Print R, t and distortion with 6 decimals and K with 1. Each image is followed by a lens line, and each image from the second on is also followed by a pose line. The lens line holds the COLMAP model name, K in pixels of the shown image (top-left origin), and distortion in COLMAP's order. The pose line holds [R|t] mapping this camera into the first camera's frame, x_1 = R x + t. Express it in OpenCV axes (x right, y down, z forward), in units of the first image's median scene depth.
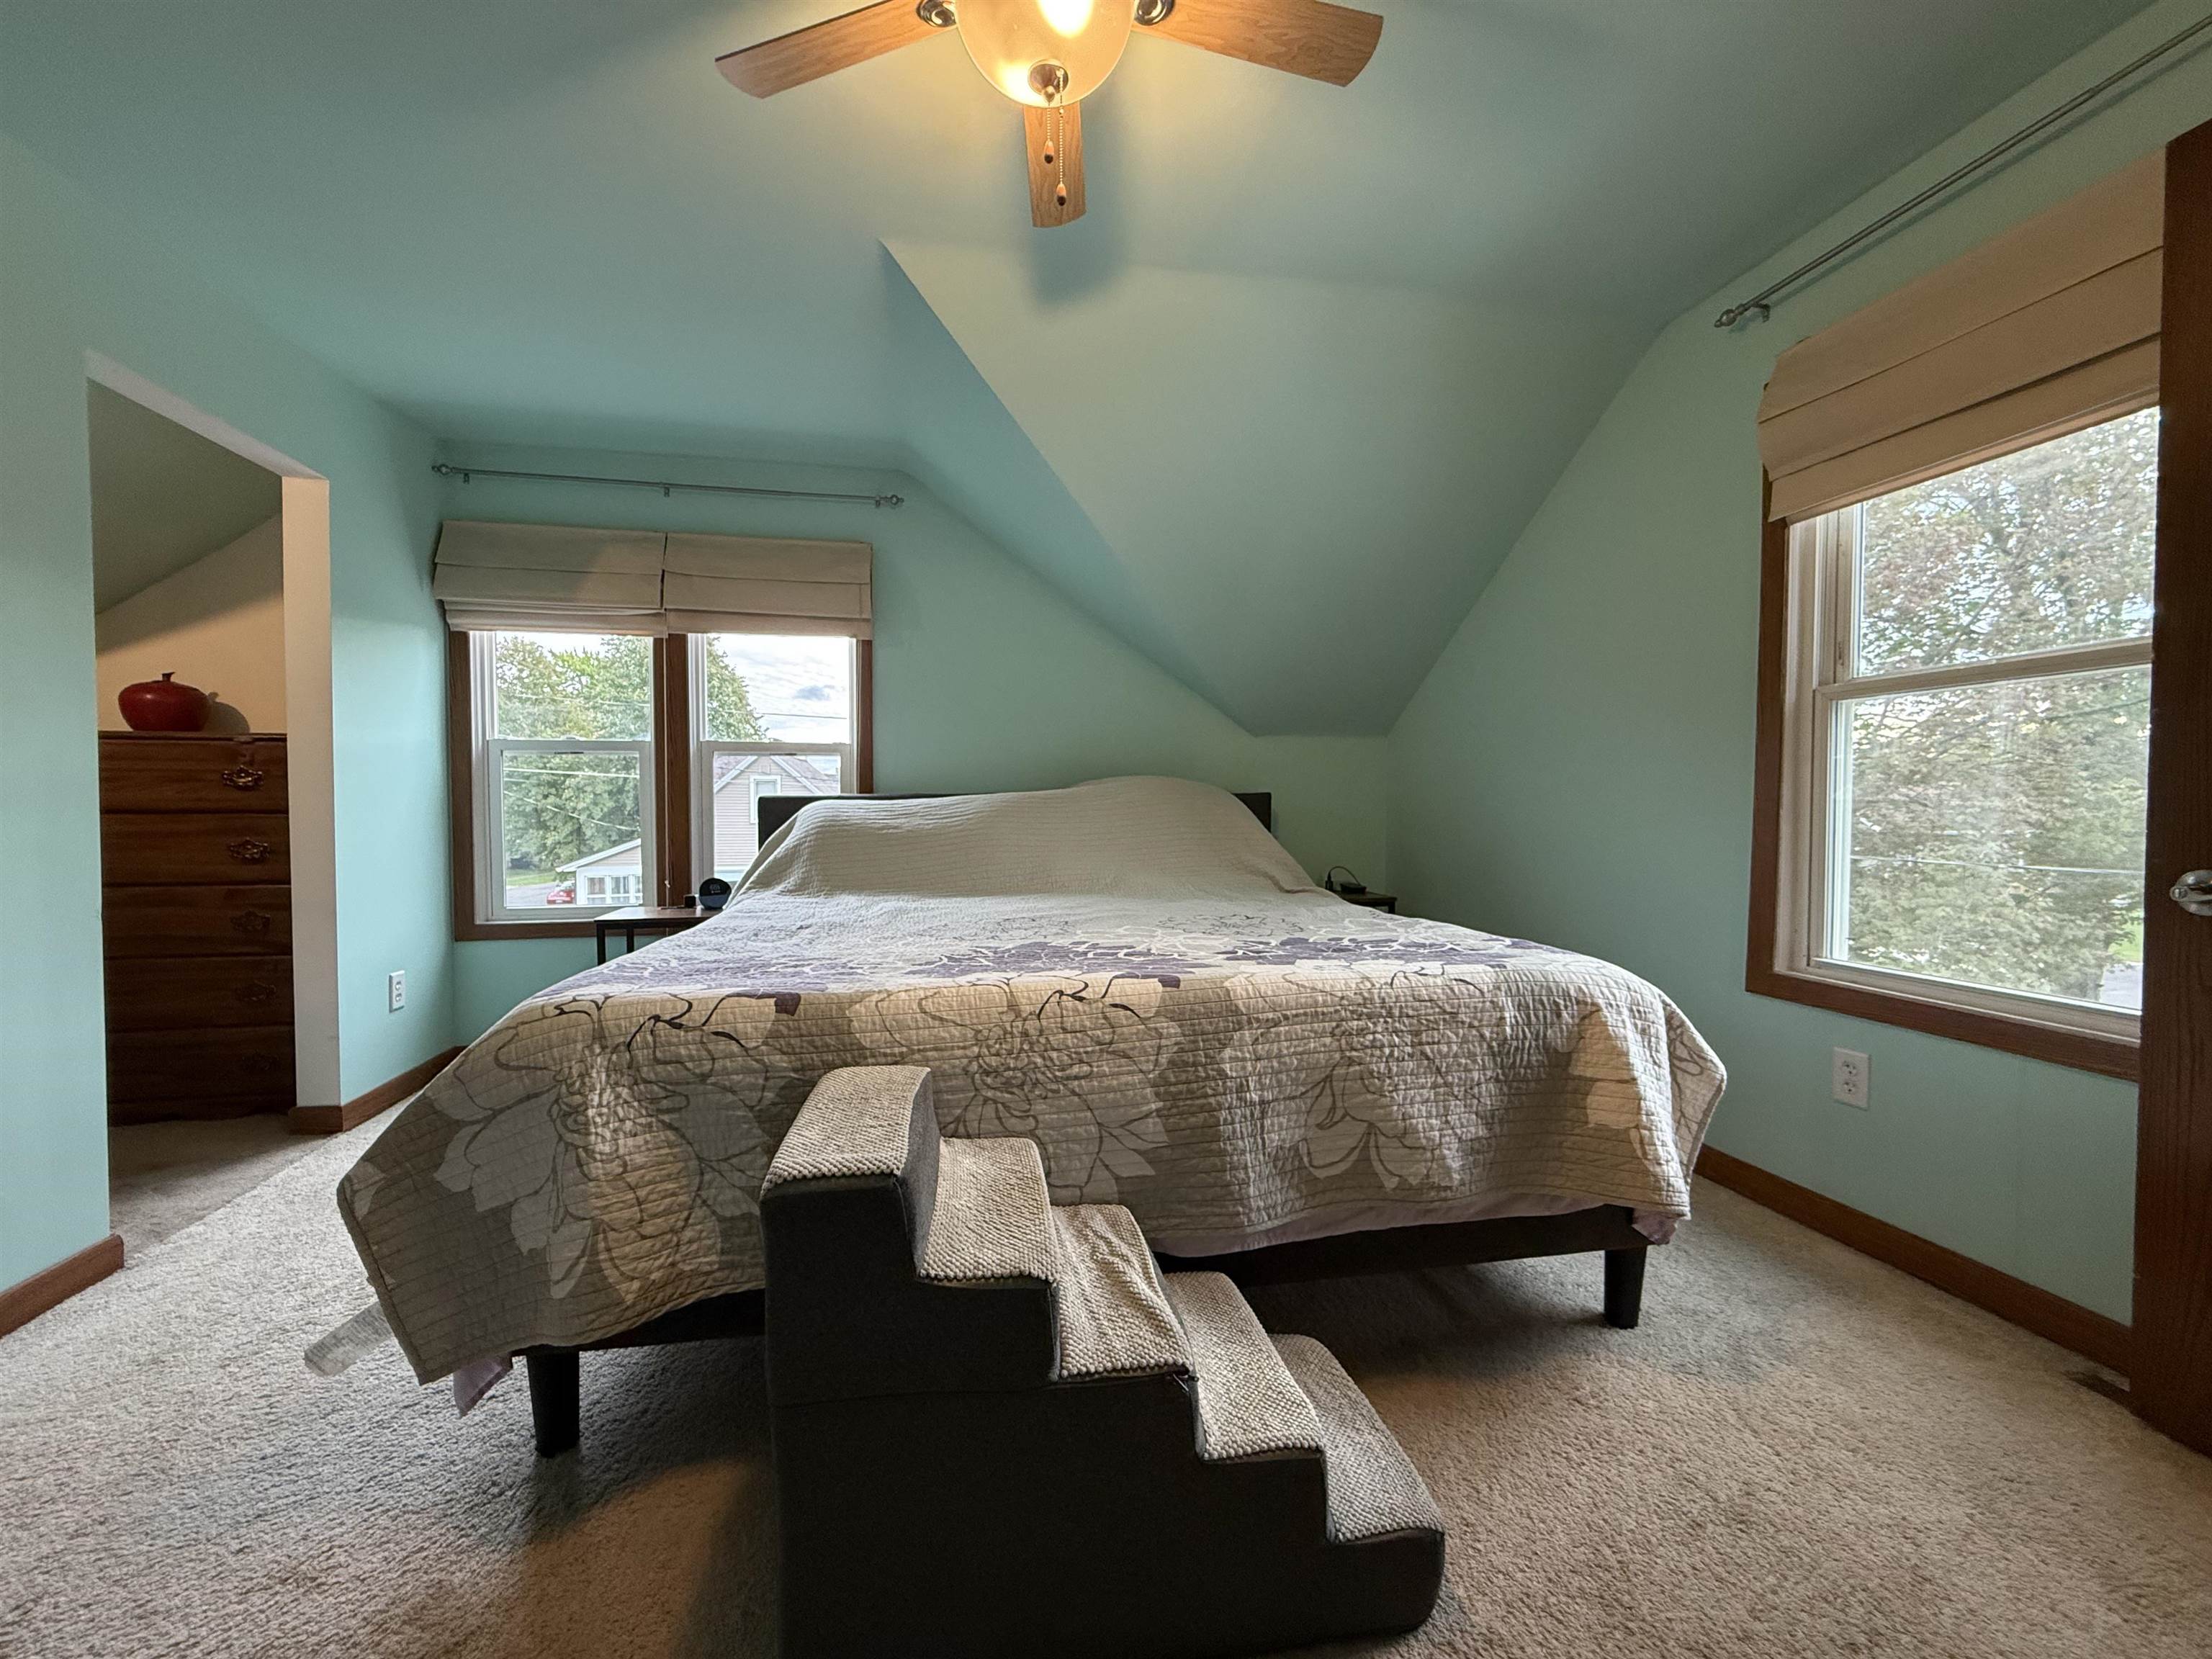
lens RADIAL K [[879.0, 0, 1096.3], [0, 879.0, 828.0], [0, 0, 1]] dist [-0.001288, -0.000862]
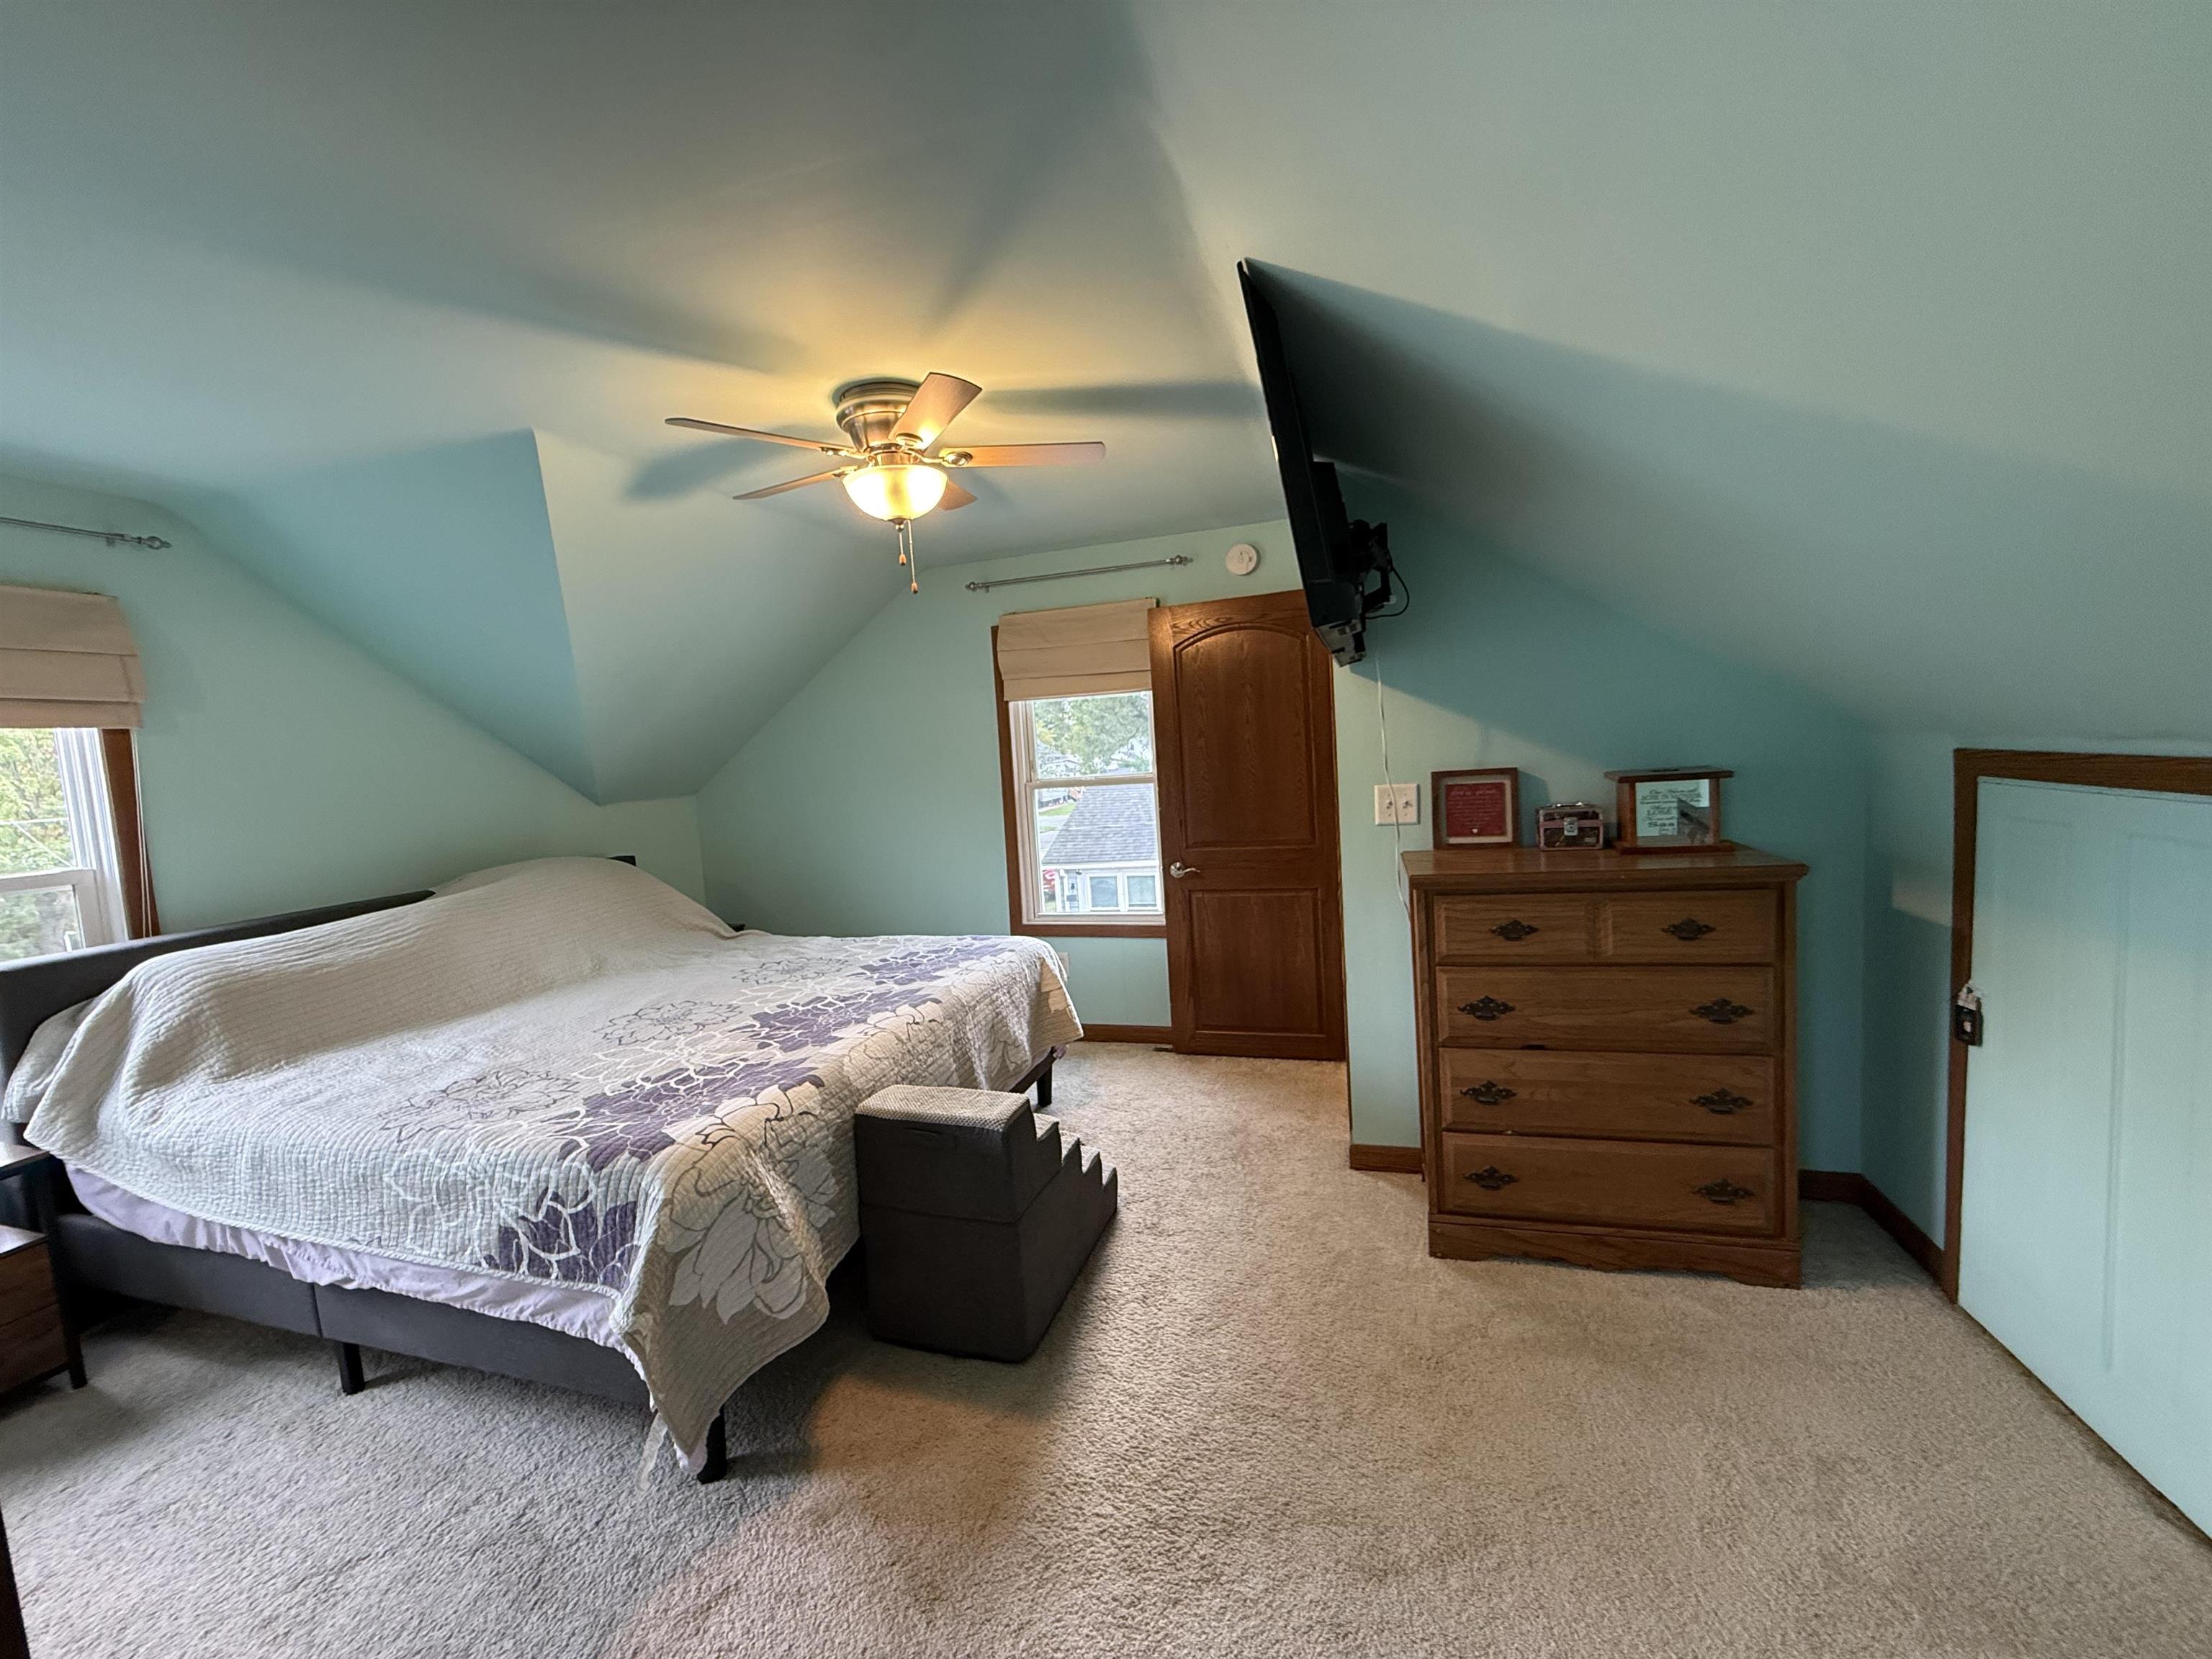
lens RADIAL K [[879.0, 0, 1096.3], [0, 879.0, 828.0], [0, 0, 1]] dist [-0.001288, -0.000862]
pose [[0.464566, -0.109583, 0.878732, -1.283828], [0.087339, 0.993146, 0.077676, -0.283361], [-0.881221, 0.040662, 0.470953, -0.148272]]
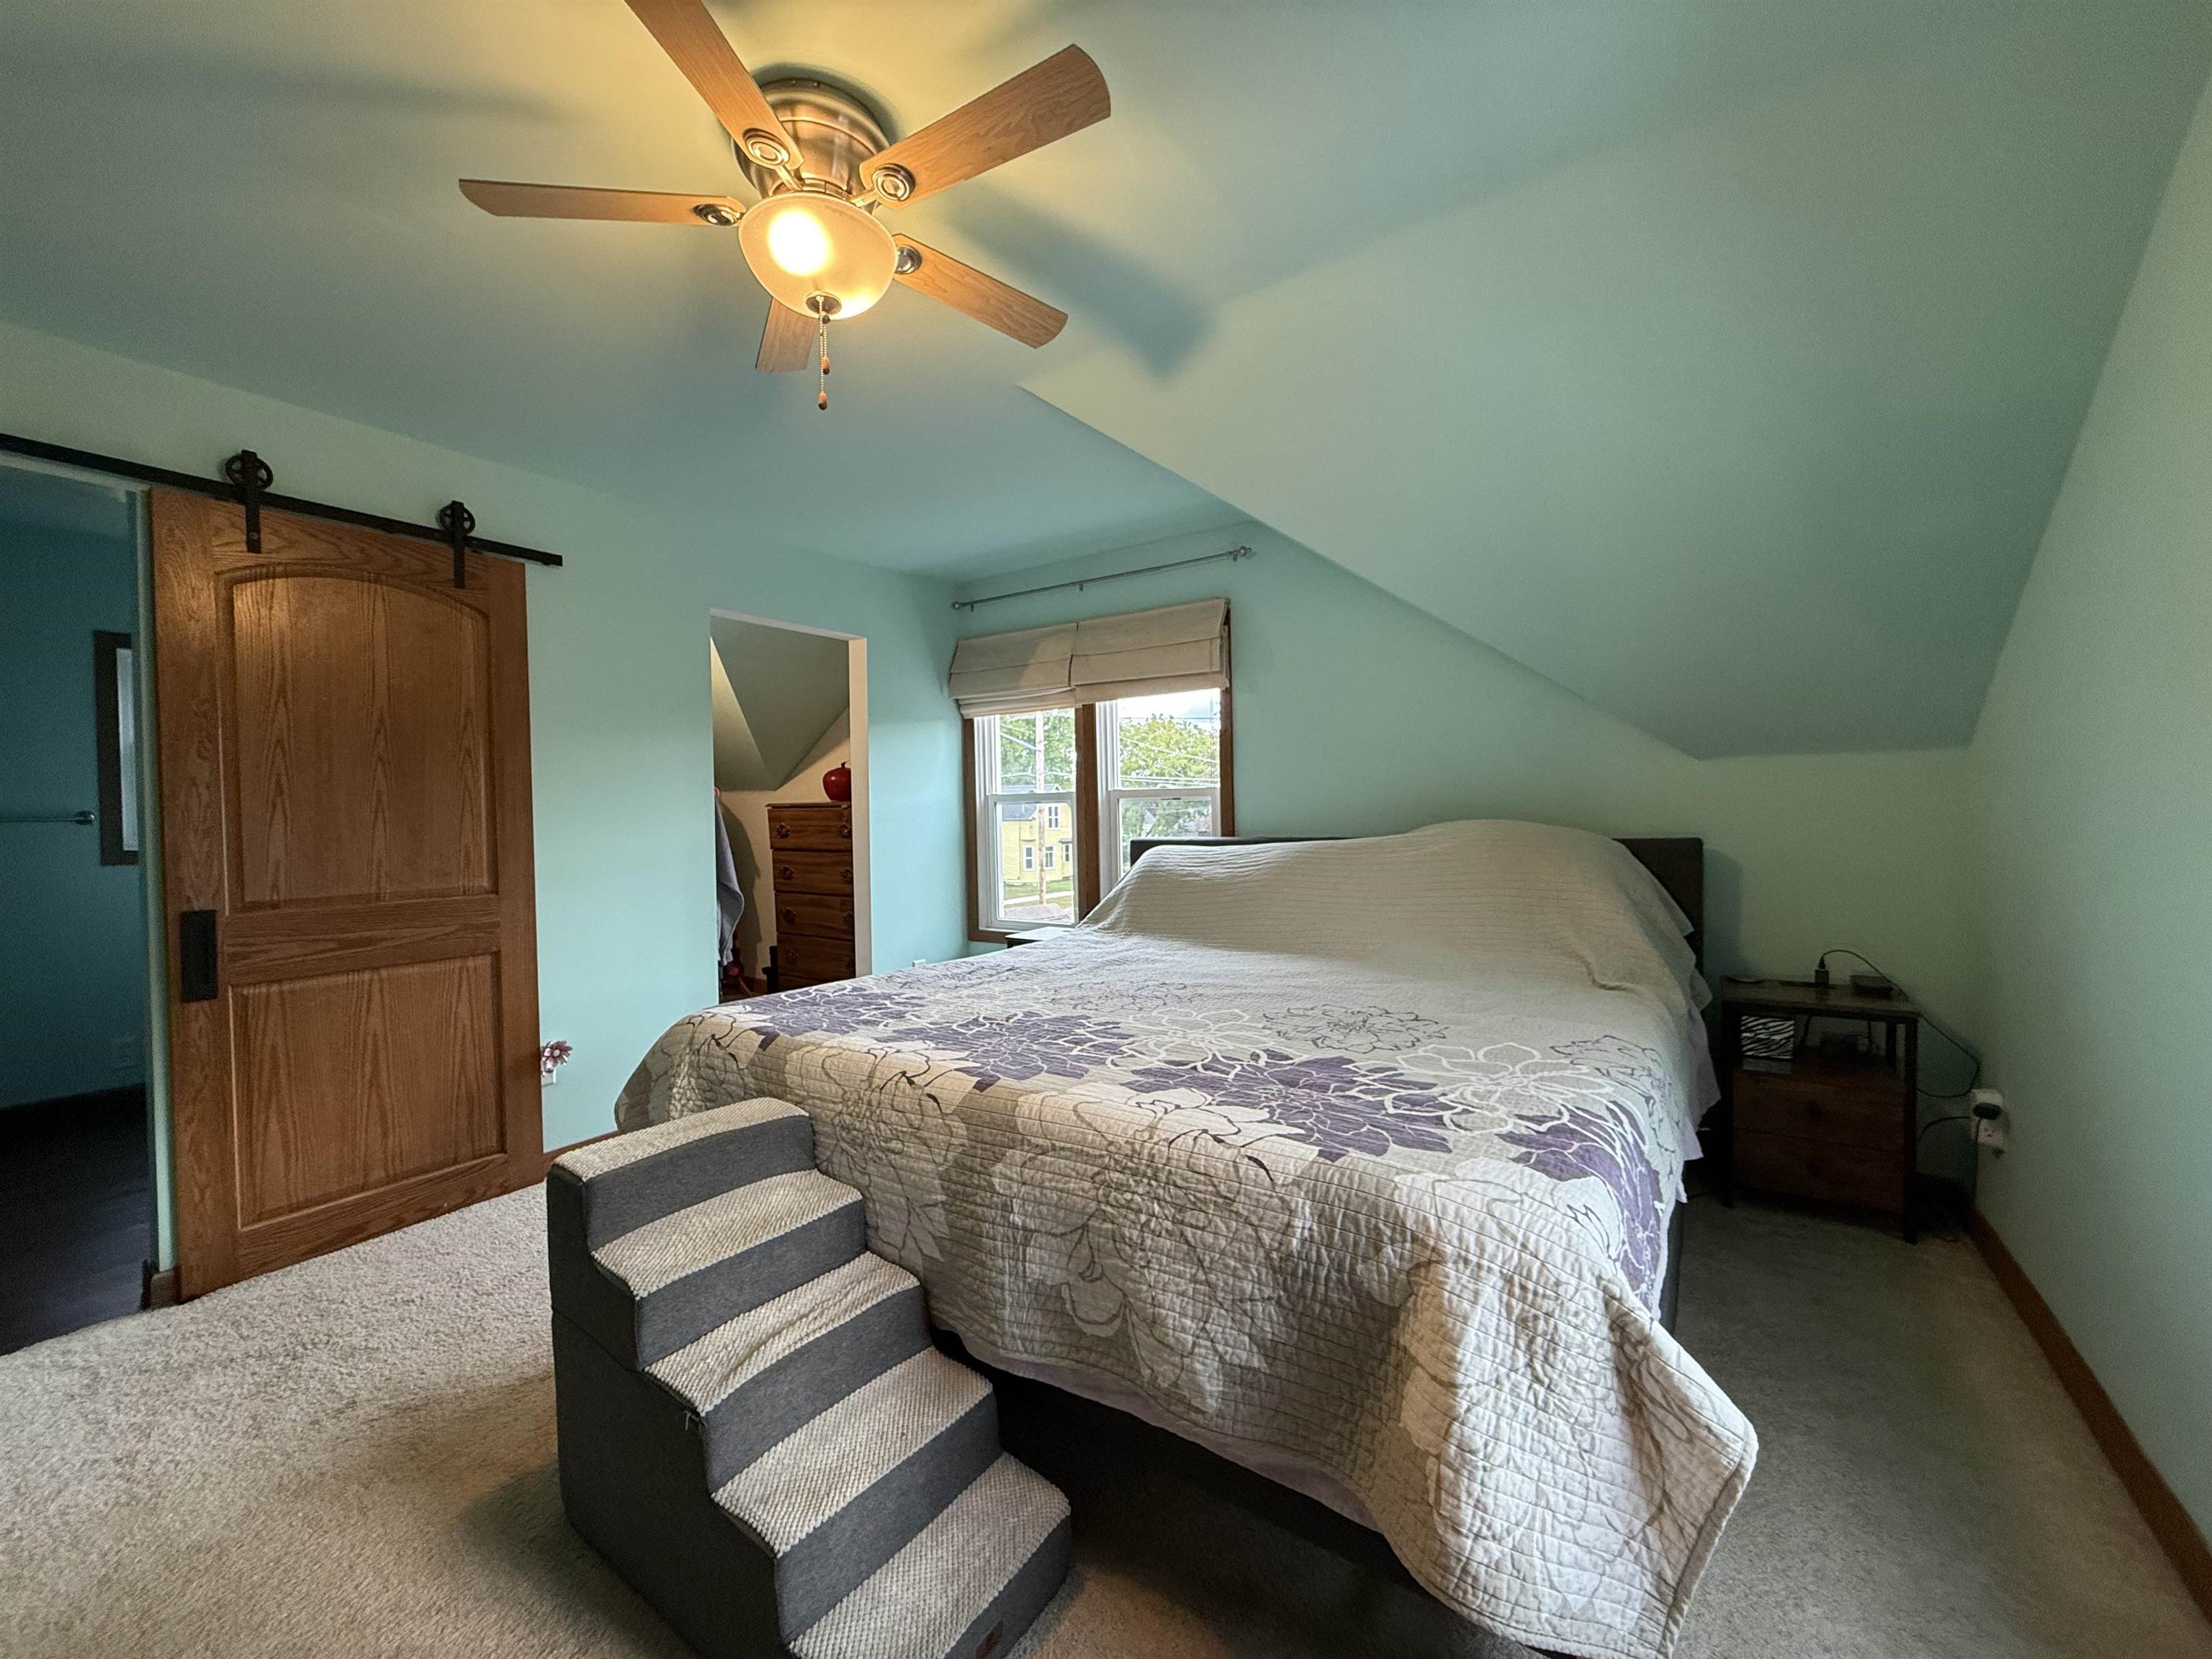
lens RADIAL K [[879.0, 0, 1096.3], [0, 879.0, 828.0], [0, 0, 1]] dist [-0.001288, -0.000862]
pose [[0.703049, 0.004734, -0.711126, 0.897151], [-0.000656, 0.999982, 0.006008, -0.130672], [0.711142, -0.003757, 0.703039, 0.362068]]
